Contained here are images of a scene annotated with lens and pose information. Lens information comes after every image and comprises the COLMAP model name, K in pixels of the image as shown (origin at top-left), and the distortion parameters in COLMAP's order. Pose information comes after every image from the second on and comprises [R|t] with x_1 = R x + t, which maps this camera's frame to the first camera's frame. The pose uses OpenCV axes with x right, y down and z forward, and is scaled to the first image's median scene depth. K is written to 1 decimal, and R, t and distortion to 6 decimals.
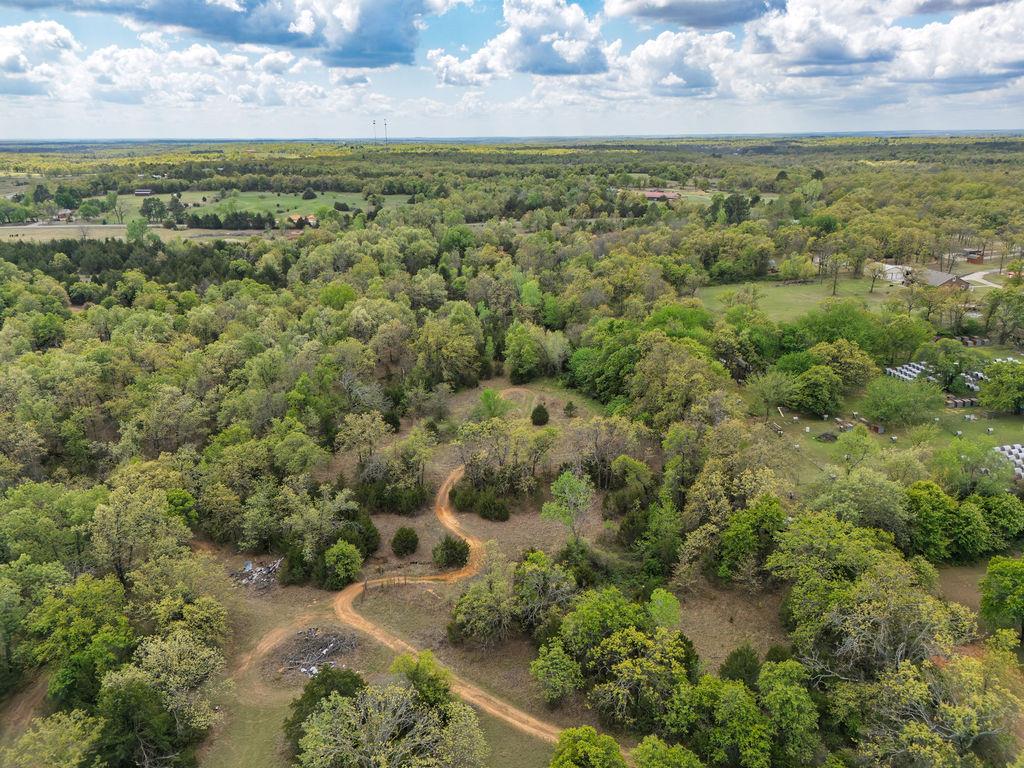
lens RADIAL K [[712.3, 0, 509.3], [0, 712.3, 383.2], [0, 0, 1]] dist [0.012058, 0.001514]
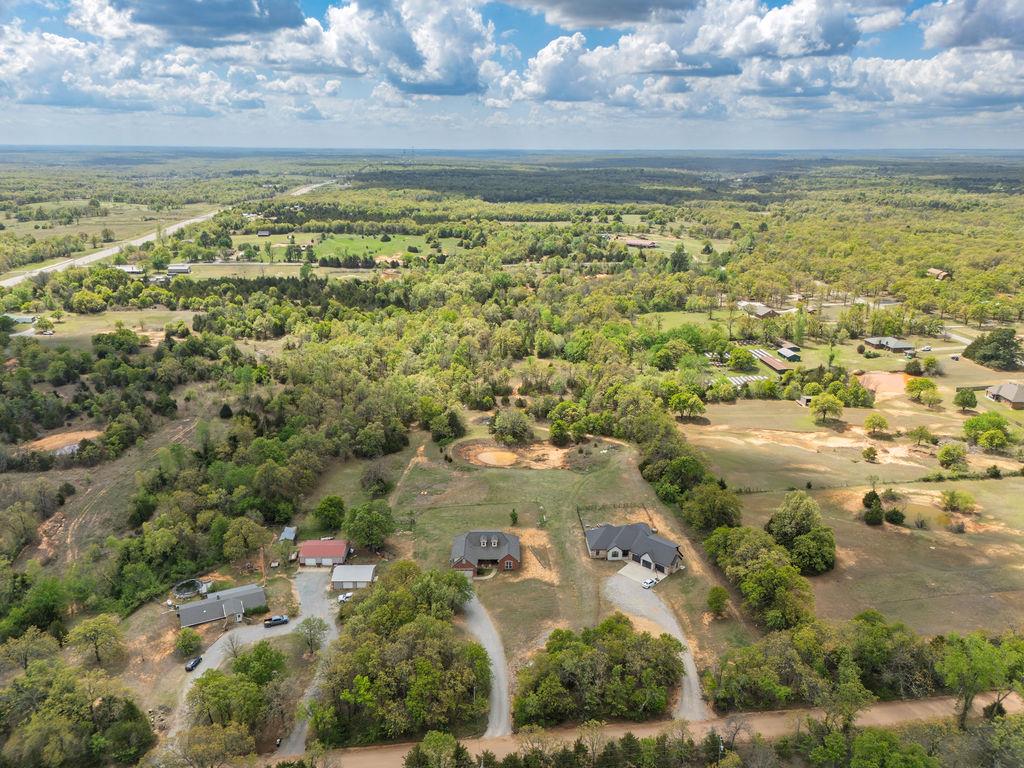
lens RADIAL K [[712.3, 0, 514.4], [0, 712.3, 384.3], [0, 0, 1]] dist [0.012058, 0.001514]
pose [[0.999818, 0.016996, -0.008628, -0.030429], [-0.017136, 0.999718, -0.016453, 0.074434], [0.008346, 0.016598, 0.999827, -0.744703]]
